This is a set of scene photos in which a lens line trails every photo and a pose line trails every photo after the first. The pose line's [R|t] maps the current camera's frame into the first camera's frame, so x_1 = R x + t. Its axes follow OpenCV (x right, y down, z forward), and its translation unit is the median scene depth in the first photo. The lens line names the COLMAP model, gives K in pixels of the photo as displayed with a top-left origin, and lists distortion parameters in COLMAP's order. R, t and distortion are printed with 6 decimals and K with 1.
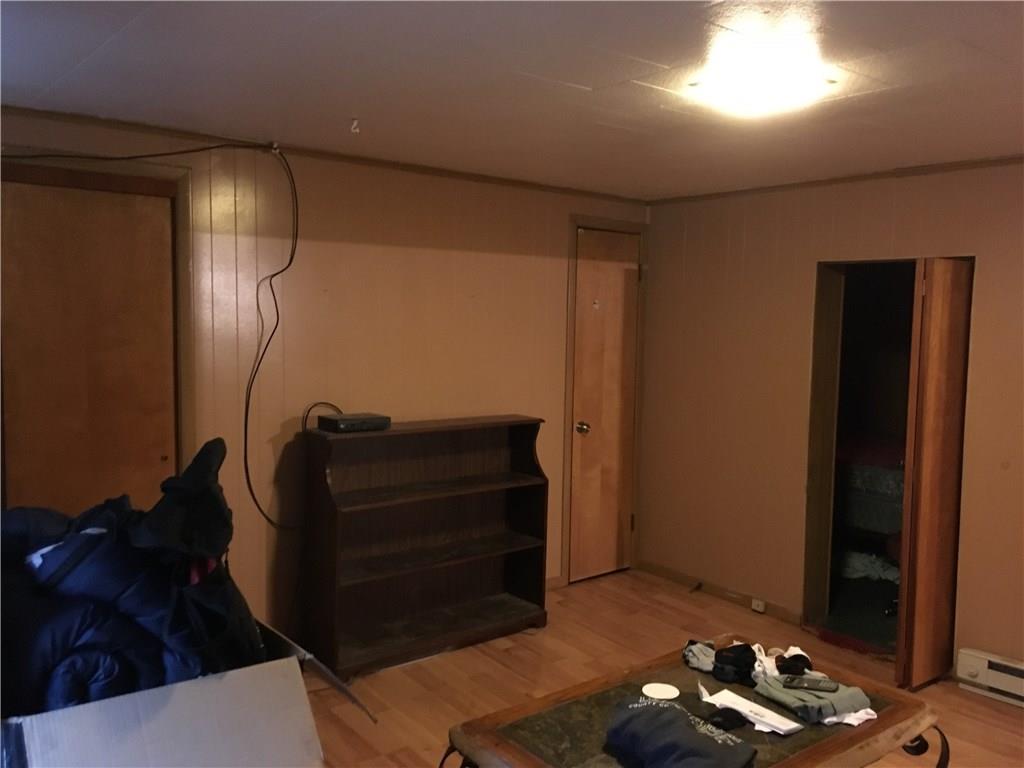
lens RADIAL K [[875.9, 0, 512.0], [0, 875.9, 384.0], [0, 0, 1]] dist [0.065039, 0.001723]
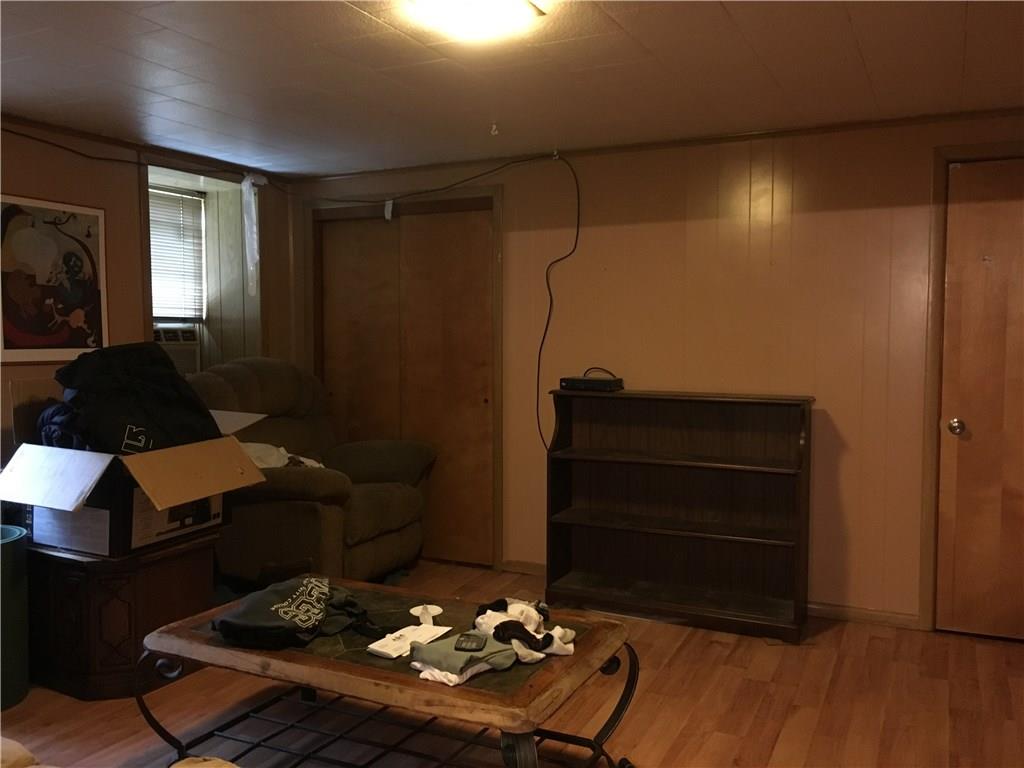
lens RADIAL K [[879.7, 0, 512.0], [0, 879.7, 384.0], [0, 0, 1]] dist [0.017469, 0.000158]
pose [[0.413844, 0.033895, -0.909717, 0.795957], [-0.064901, 0.997862, 0.007655, 0.041968], [0.908031, 0.055873, 0.415159, 0.441486]]
